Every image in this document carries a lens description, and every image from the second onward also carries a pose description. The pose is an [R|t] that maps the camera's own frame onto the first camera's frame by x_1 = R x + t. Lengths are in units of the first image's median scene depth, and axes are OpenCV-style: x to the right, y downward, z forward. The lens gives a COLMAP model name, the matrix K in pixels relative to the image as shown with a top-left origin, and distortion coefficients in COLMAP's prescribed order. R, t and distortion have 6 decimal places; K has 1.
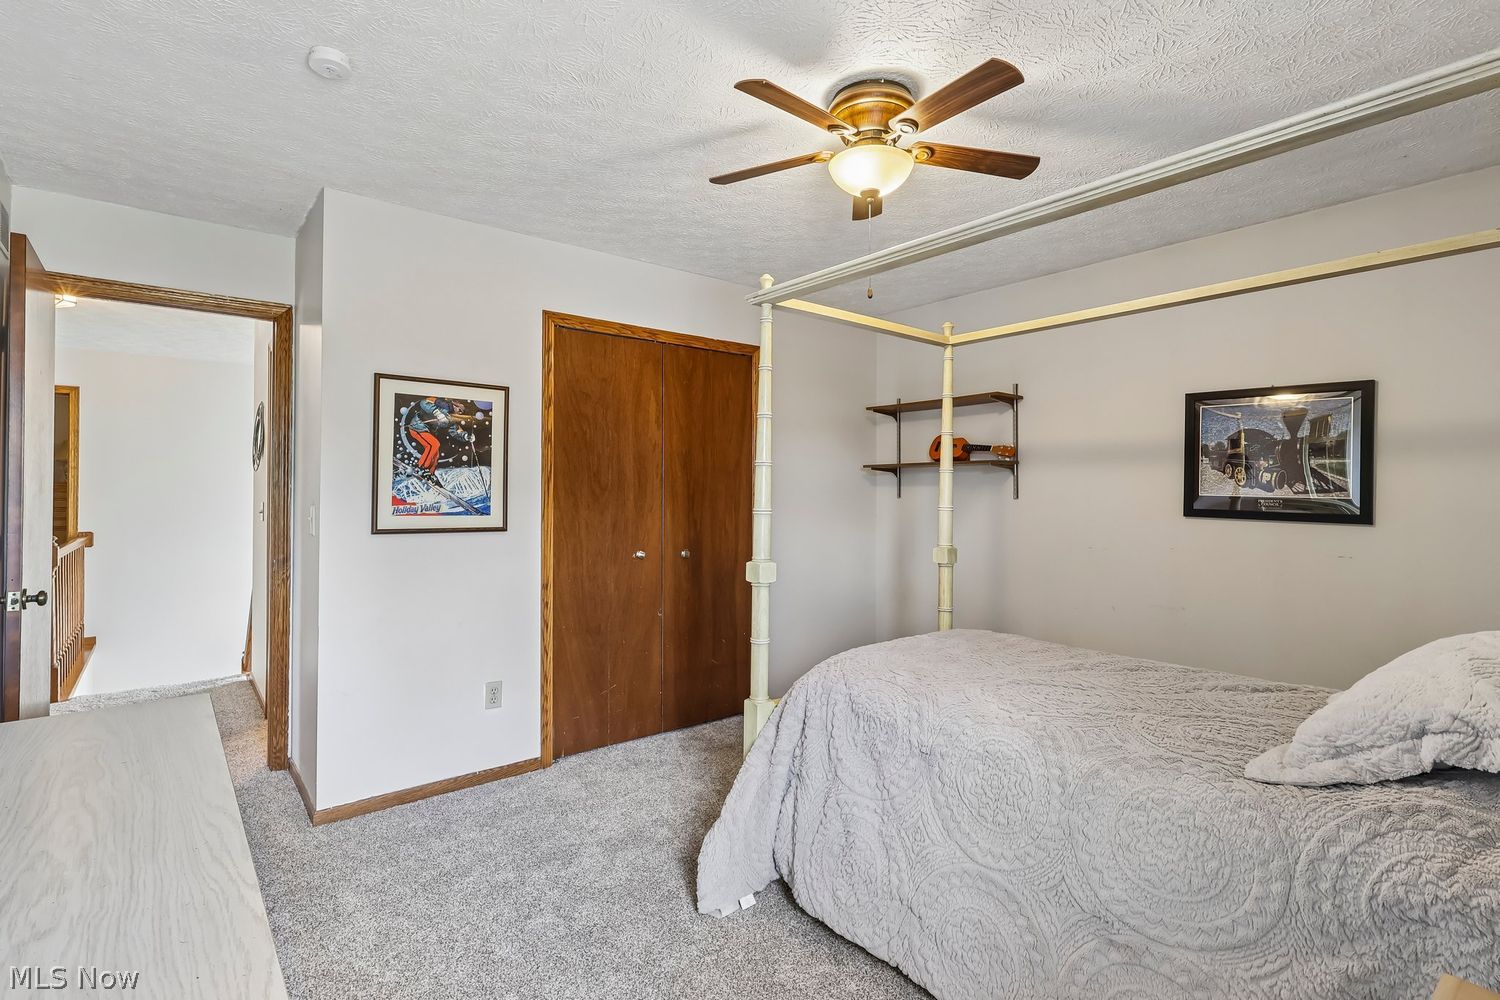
lens RADIAL K [[716.0, 0, 758.9], [0, 716.0, 491.4], [0, 0, 1]] dist [0.001051, 0.001276]
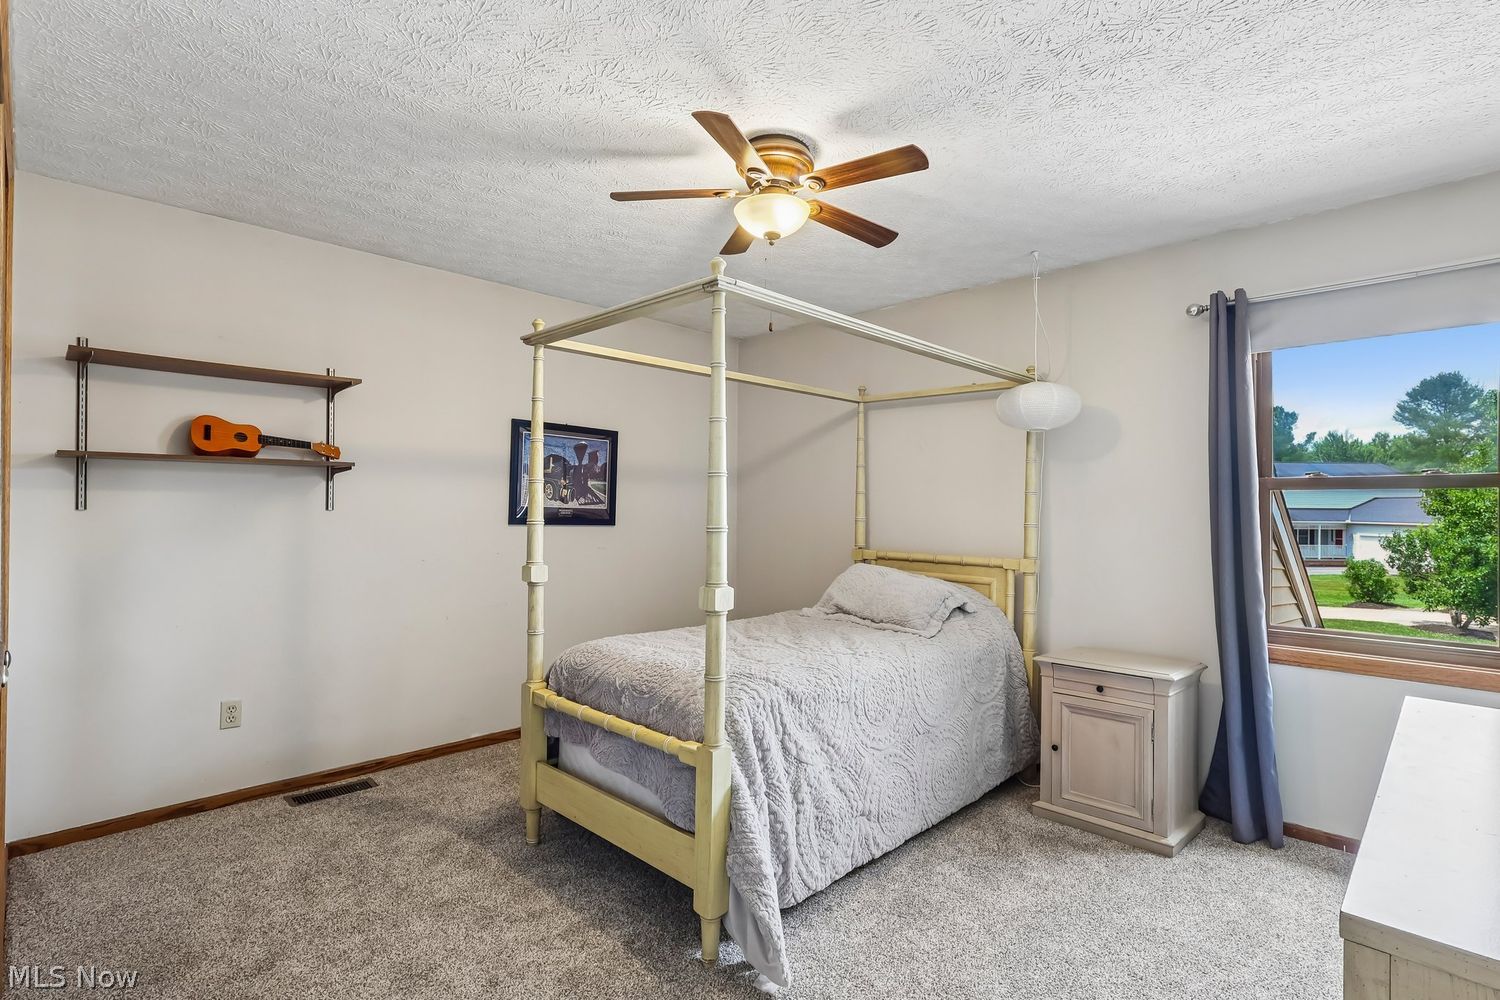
lens RADIAL K [[716.0, 0, 756.7], [0, 716.0, 508.2], [0, 0, 1]] dist [0.001051, 0.001276]
pose [[-0.097450, -0.006168, 0.995221, -0.647501], [-0.010510, 0.999931, 0.005168, -0.001117], [-0.995185, -0.009956, -0.097508, 0.776097]]
